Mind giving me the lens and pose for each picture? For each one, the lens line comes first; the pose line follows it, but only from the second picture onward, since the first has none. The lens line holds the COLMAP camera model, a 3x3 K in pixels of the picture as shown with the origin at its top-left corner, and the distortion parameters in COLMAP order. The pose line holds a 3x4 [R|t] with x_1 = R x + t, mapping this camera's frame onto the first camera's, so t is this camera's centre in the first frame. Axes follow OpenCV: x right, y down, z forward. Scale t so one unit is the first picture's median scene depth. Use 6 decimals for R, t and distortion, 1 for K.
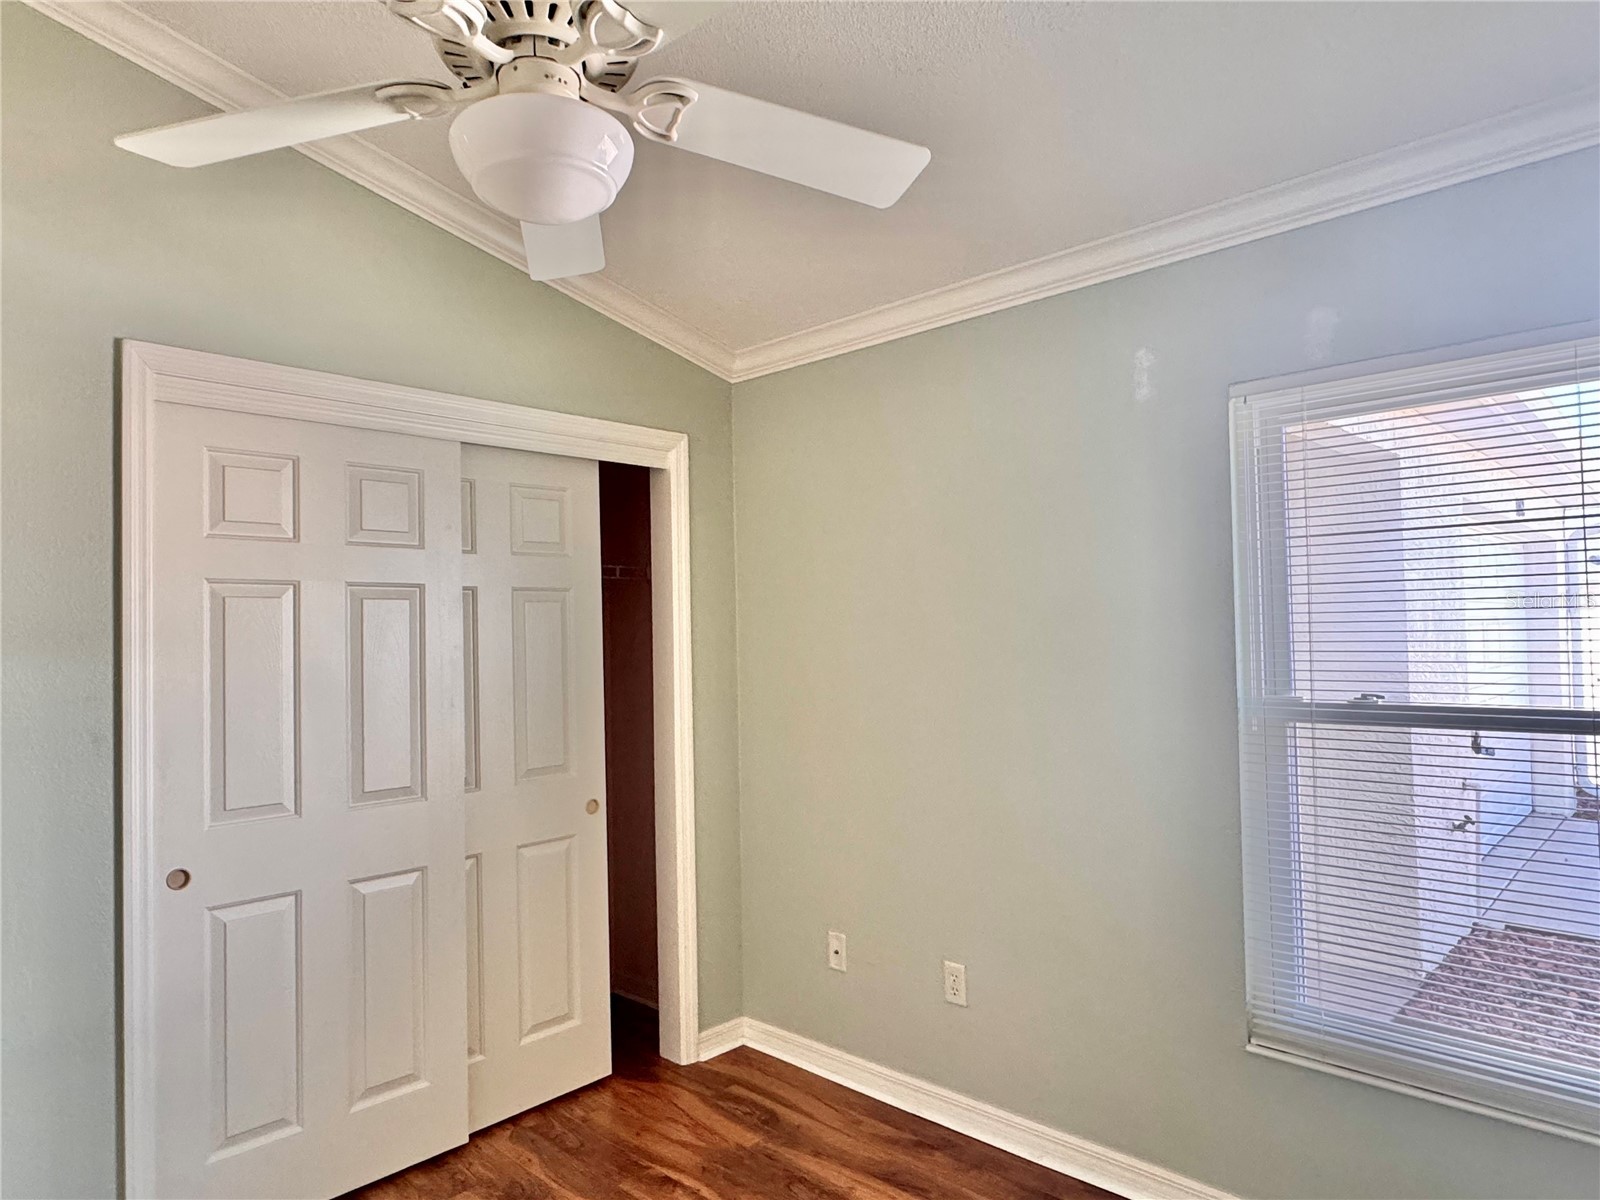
lens RADIAL K [[992.8, 0, 800.0], [0, 992.8, 600.0], [0, 0, 1]] dist [0.002247, -0.000351]
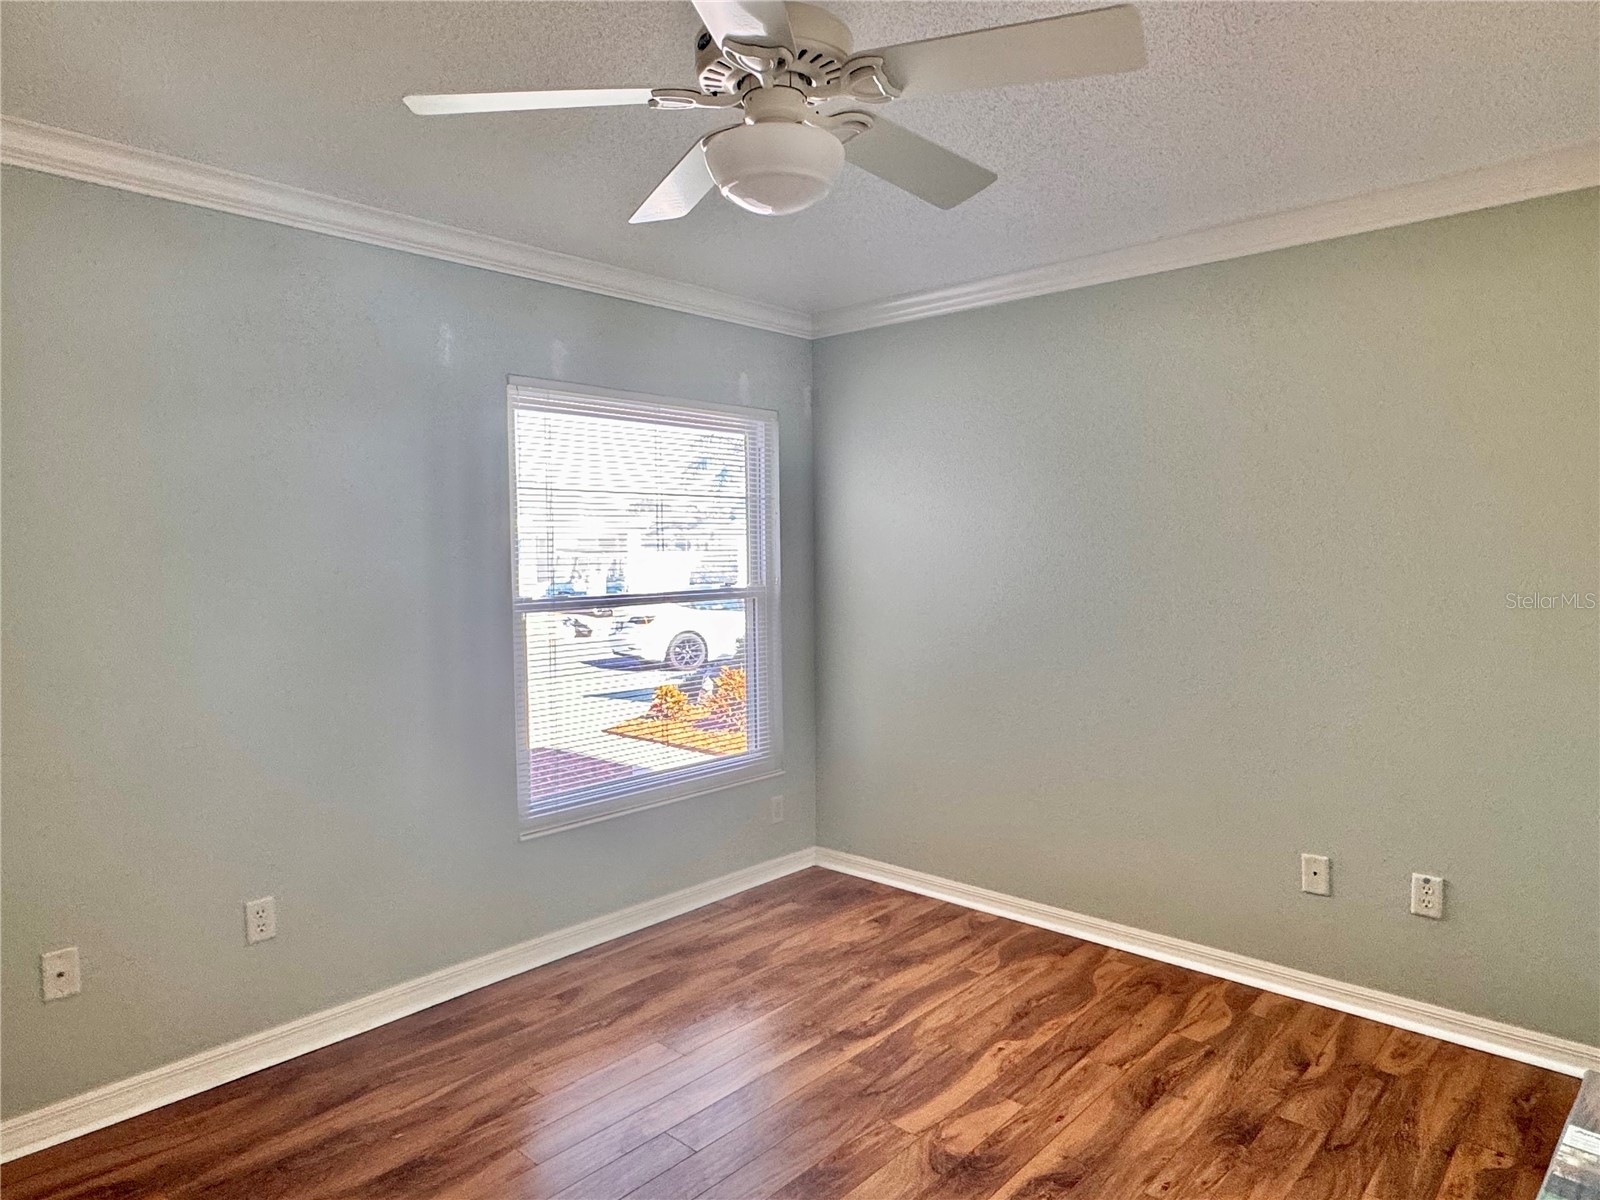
lens RADIAL K [[992.8, 0, 800.0], [0, 992.8, 600.0], [0, 0, 1]] dist [0.002247, -0.000351]
pose [[-0.019606, -0.037711, 0.999096, -0.811180], [-0.023712, 0.999025, 0.037243, 0.035368], [-0.999527, -0.022960, -0.020481, 0.527626]]
